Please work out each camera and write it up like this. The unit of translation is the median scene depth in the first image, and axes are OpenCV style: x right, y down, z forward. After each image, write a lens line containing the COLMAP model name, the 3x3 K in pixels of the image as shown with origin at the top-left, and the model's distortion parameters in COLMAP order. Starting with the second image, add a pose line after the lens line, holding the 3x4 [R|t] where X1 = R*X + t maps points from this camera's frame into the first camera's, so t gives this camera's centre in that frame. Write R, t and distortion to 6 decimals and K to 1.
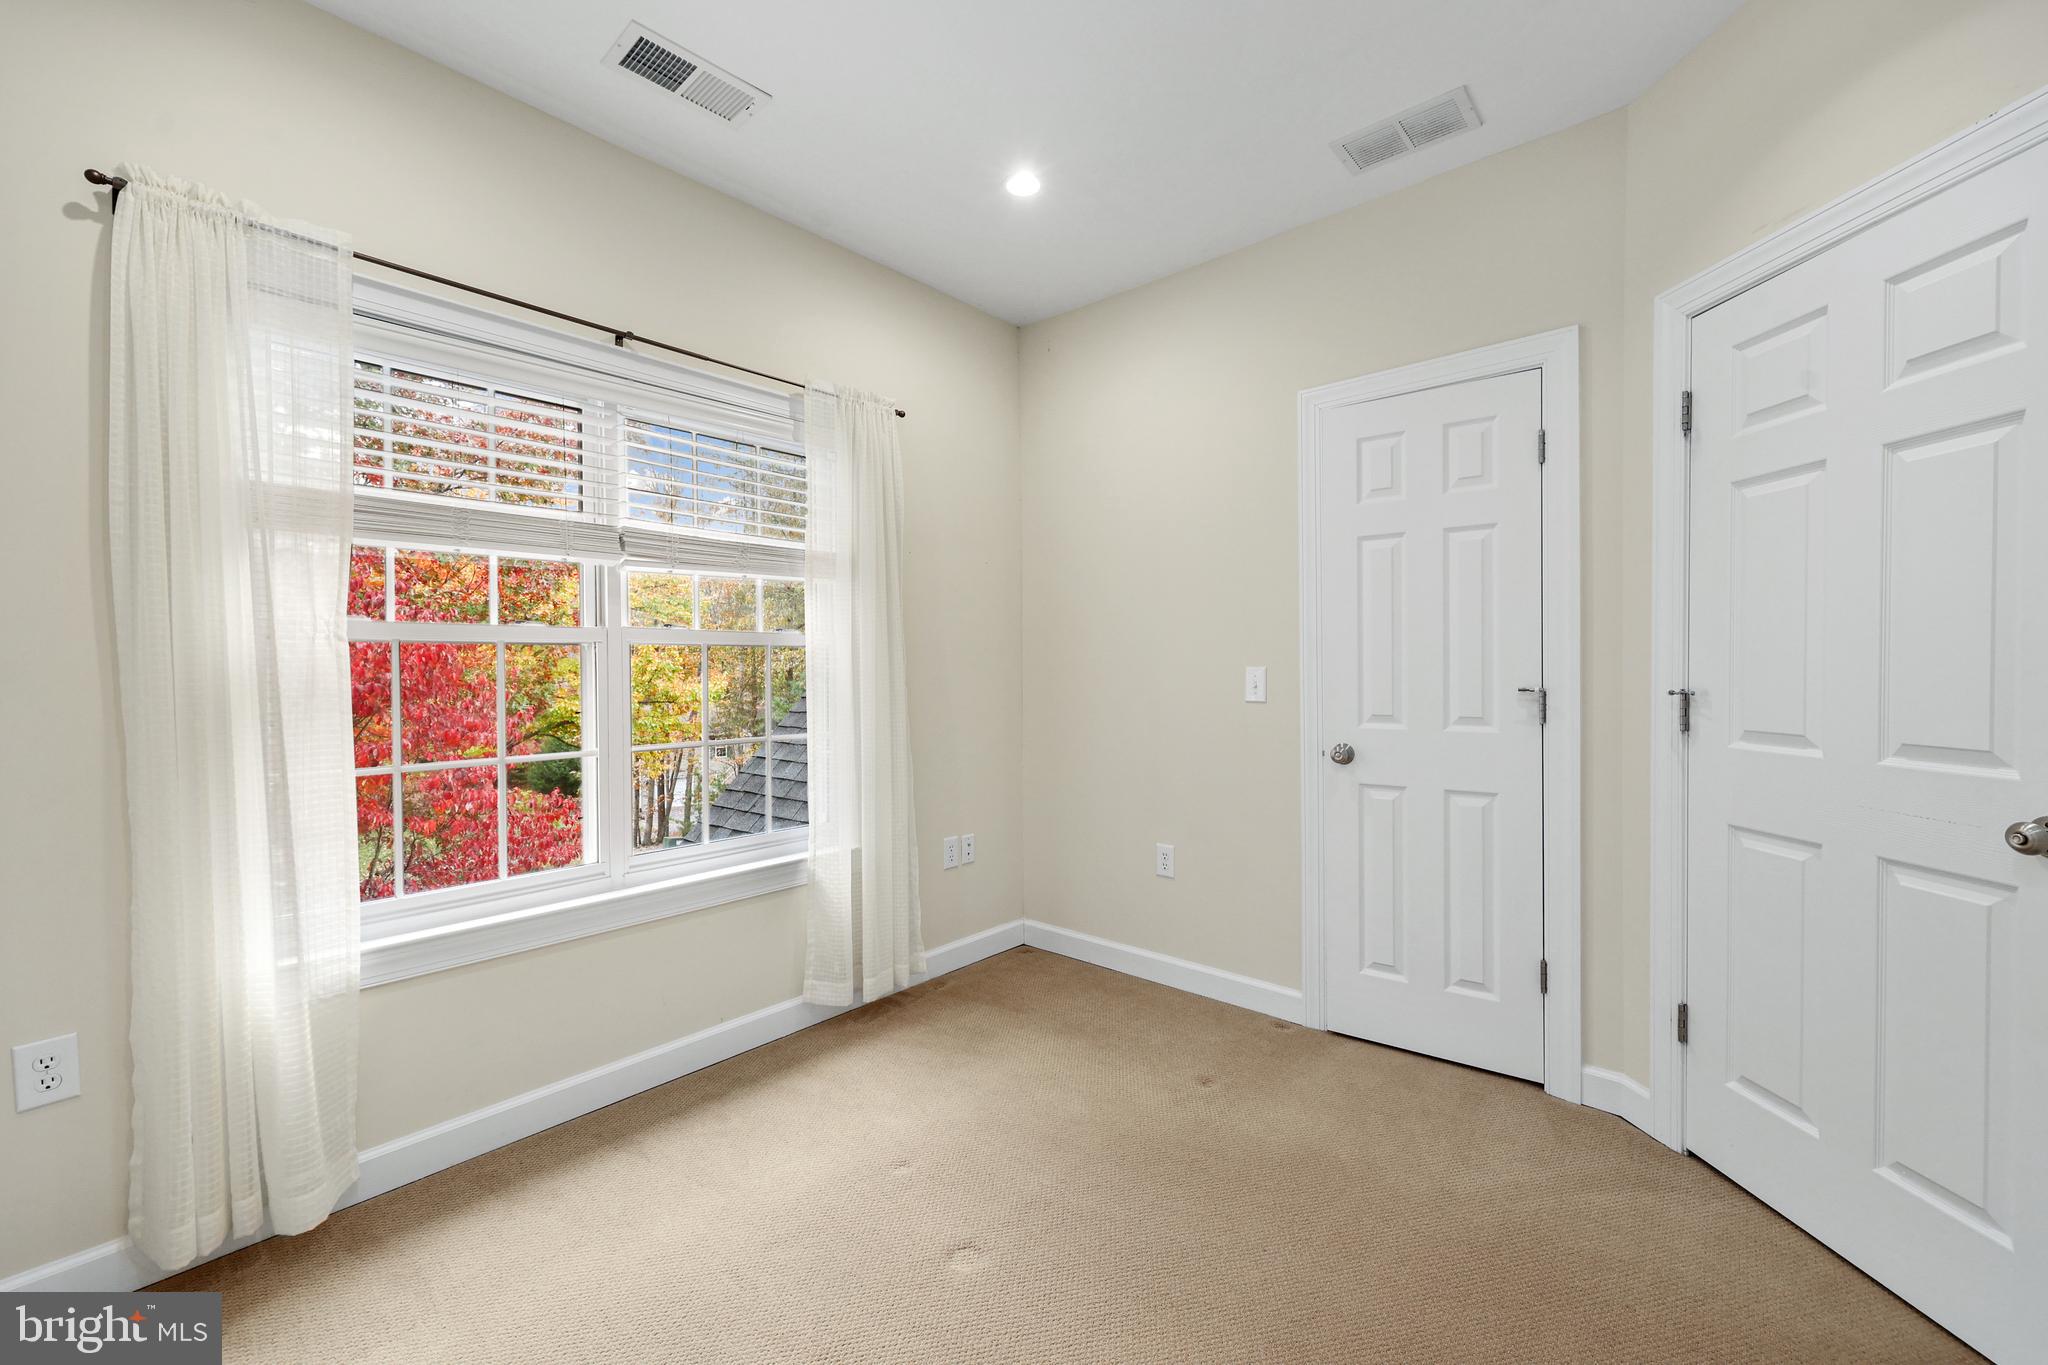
lens RADIAL K [[845.7, 0, 1024.0], [0, 845.7, 682.5], [0, 0, 1]] dist [0.000465, 0.000003]
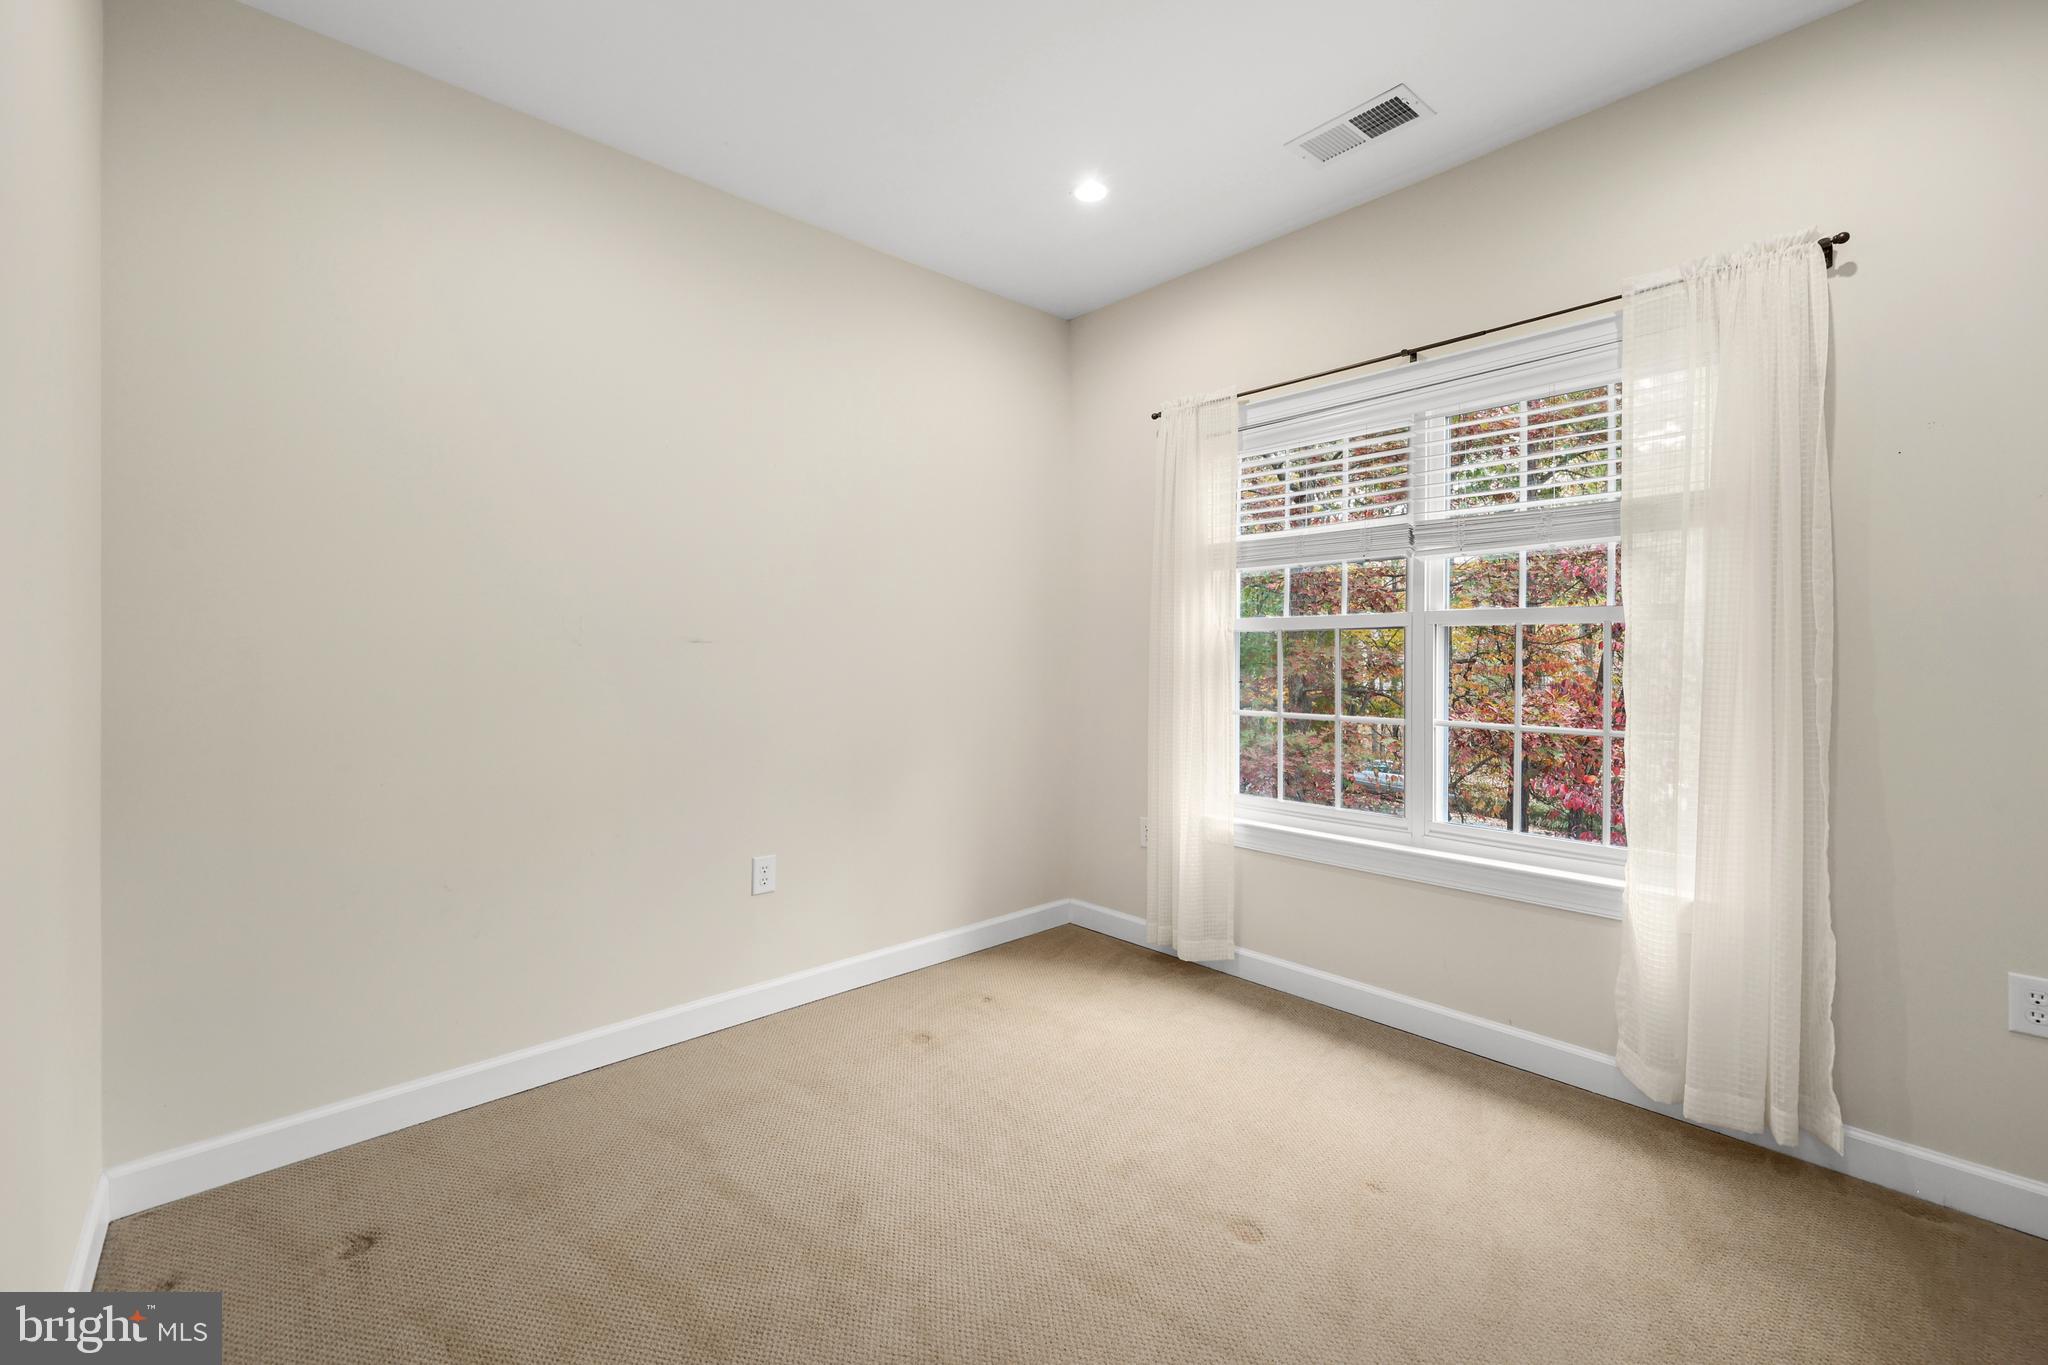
lens RADIAL K [[804.4, 0, 1024.0], [0, 804.4, 682.5], [0, 0, 1]] dist [0.002746, 0.000274]
pose [[-0.095935, 0.028455, -0.994981, 0.729850], [-0.030434, 0.999040, 0.031506, 0.011311], [0.994922, 0.033304, -0.094977, 0.675716]]
